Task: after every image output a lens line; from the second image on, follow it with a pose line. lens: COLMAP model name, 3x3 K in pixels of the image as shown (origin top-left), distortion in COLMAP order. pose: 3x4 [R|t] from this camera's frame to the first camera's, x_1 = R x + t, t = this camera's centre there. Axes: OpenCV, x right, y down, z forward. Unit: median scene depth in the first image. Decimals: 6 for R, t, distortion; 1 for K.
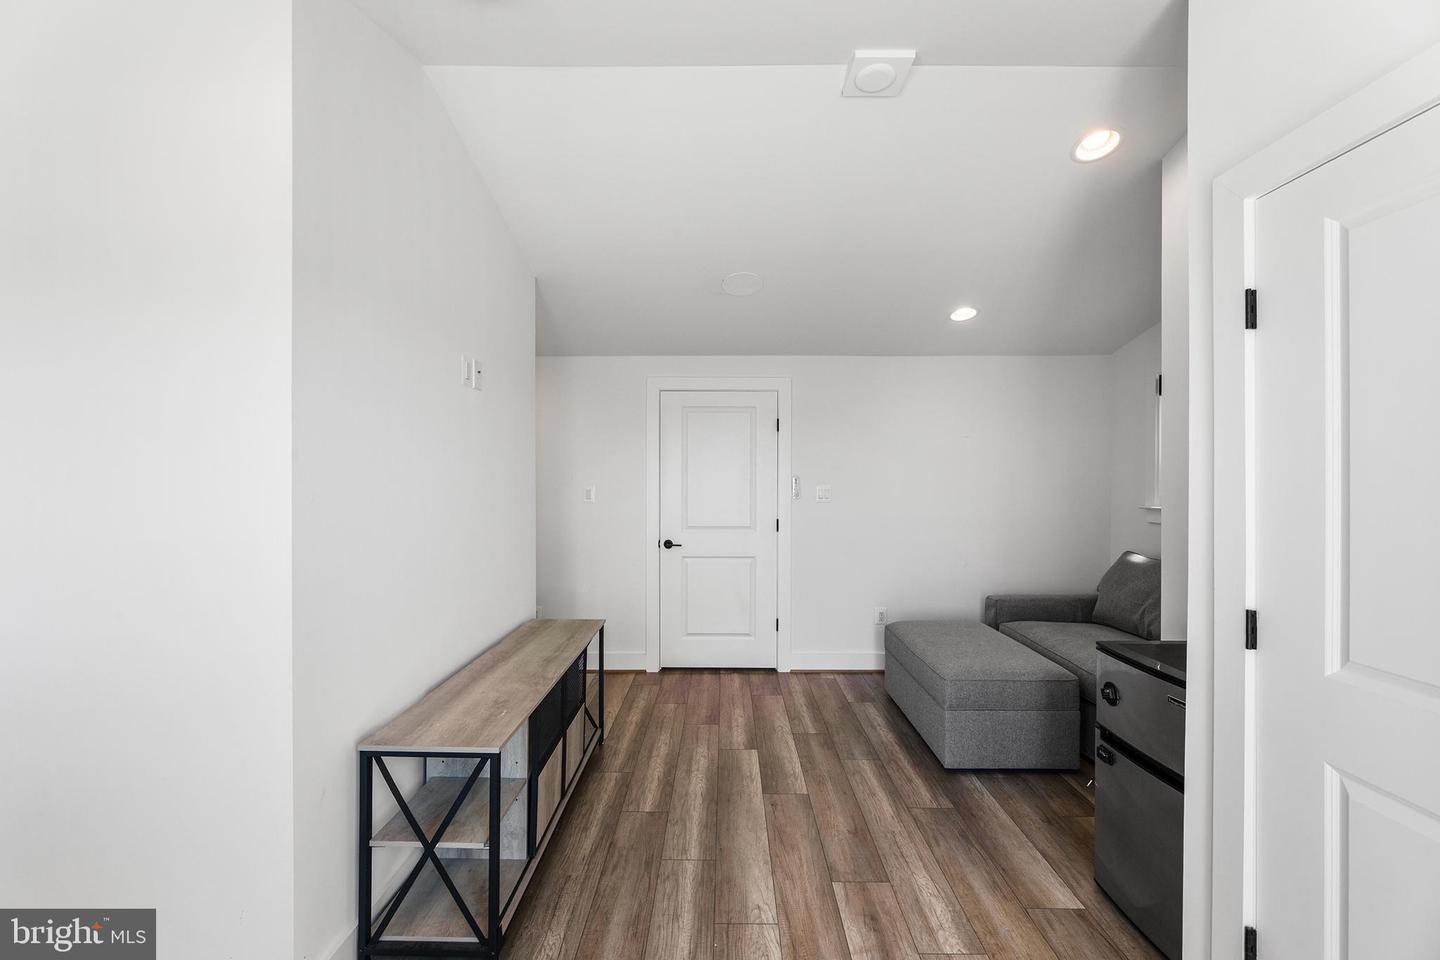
lens RADIAL K [[595.2, 0, 724.9], [0, 595.2, 479.7], [0, 0, 1]] dist [0.001352, -0.000382]
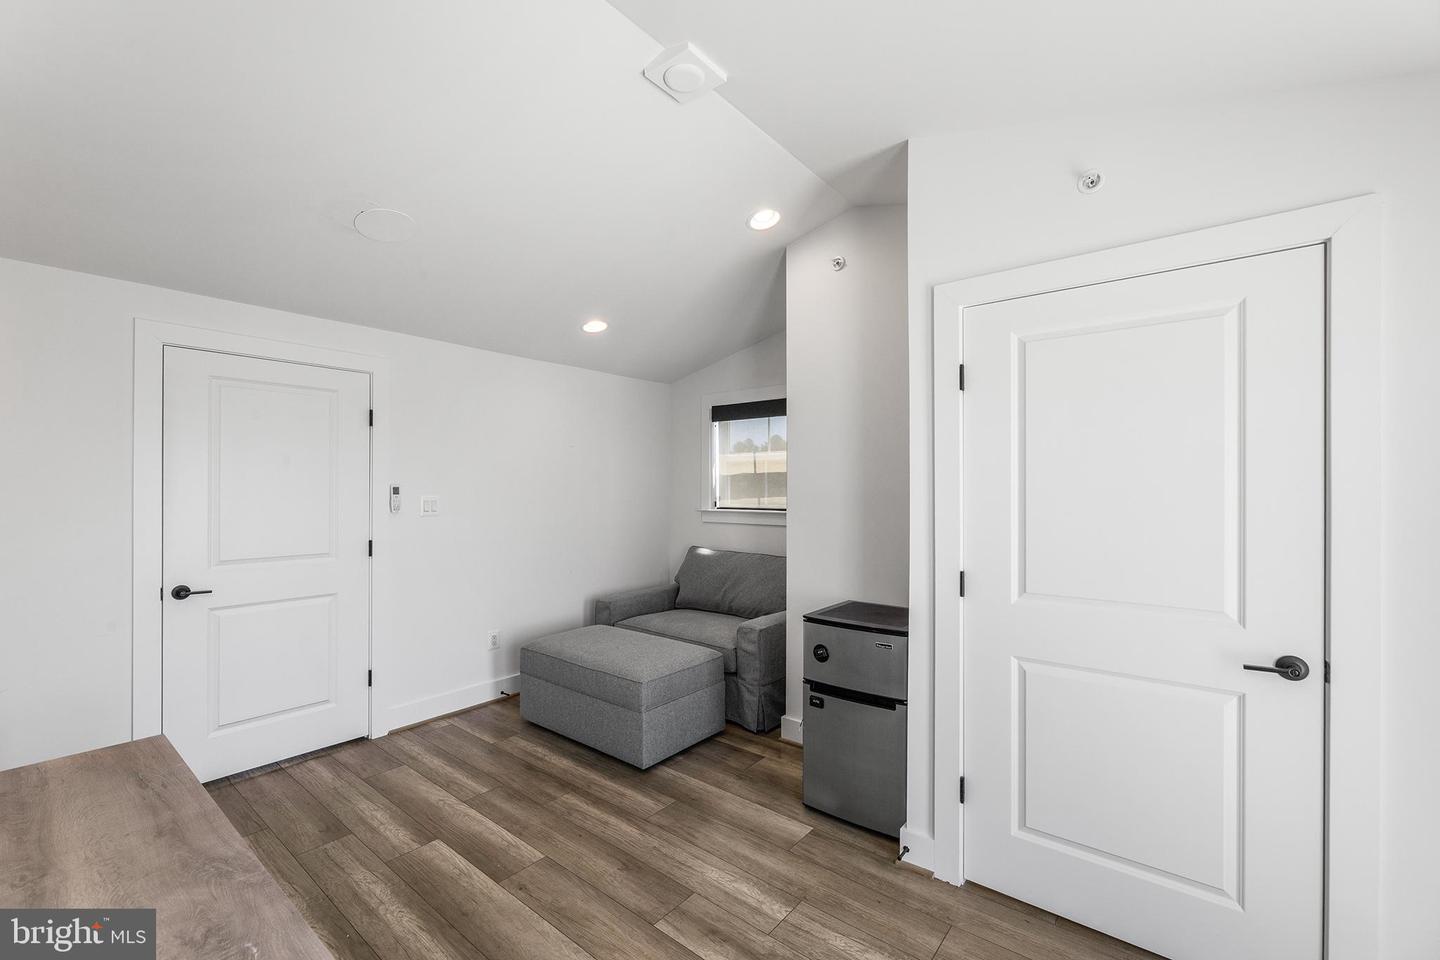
lens RADIAL K [[595.2, 0, 728.0], [0, 595.2, 487.7], [0, 0, 1]] dist [0.001352, -0.000382]
pose [[0.624776, 0.000321, 0.780804, -0.328735], [0.001967, 0.999996, -0.001984, 0.001101], [-0.780801, 0.002775, 0.624773, 0.235043]]
